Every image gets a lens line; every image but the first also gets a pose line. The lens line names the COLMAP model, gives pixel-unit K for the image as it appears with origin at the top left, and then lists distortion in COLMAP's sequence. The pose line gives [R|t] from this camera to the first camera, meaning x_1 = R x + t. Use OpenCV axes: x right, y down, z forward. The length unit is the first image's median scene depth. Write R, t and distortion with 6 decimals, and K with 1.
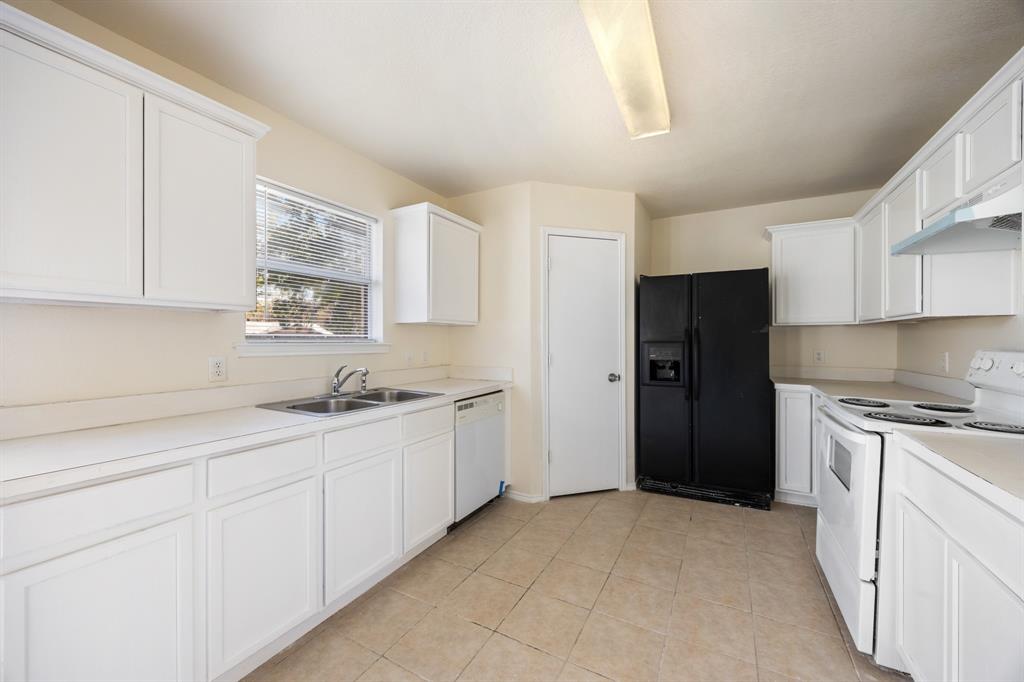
lens RADIAL K [[390.3, 0, 518.4], [0, 390.3, 339.2], [0, 0, 1]] dist [0.001514, 0.000029]
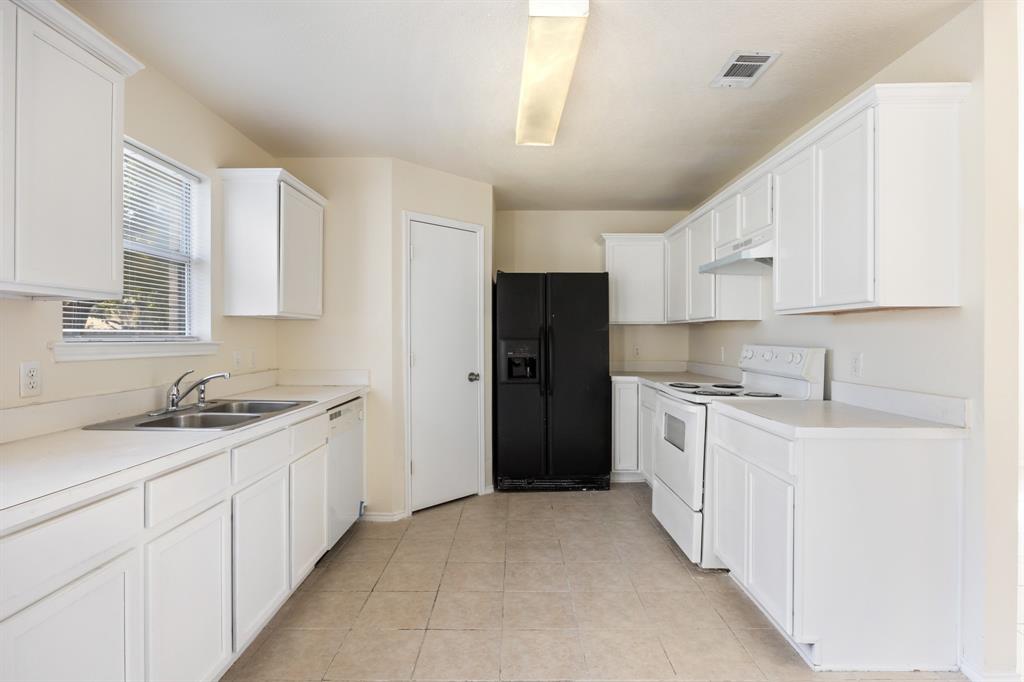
lens RADIAL K [[505.7, 0, 513.0], [0, 505.7, 335.3], [0, 0, 1]] dist [-0.004004, -0.000202]
pose [[0.881815, 0.001375, 0.471594, -0.290298], [-0.000819, 0.999999, -0.001384, -0.001572], [-0.471595, 0.000834, 0.881815, -0.148748]]
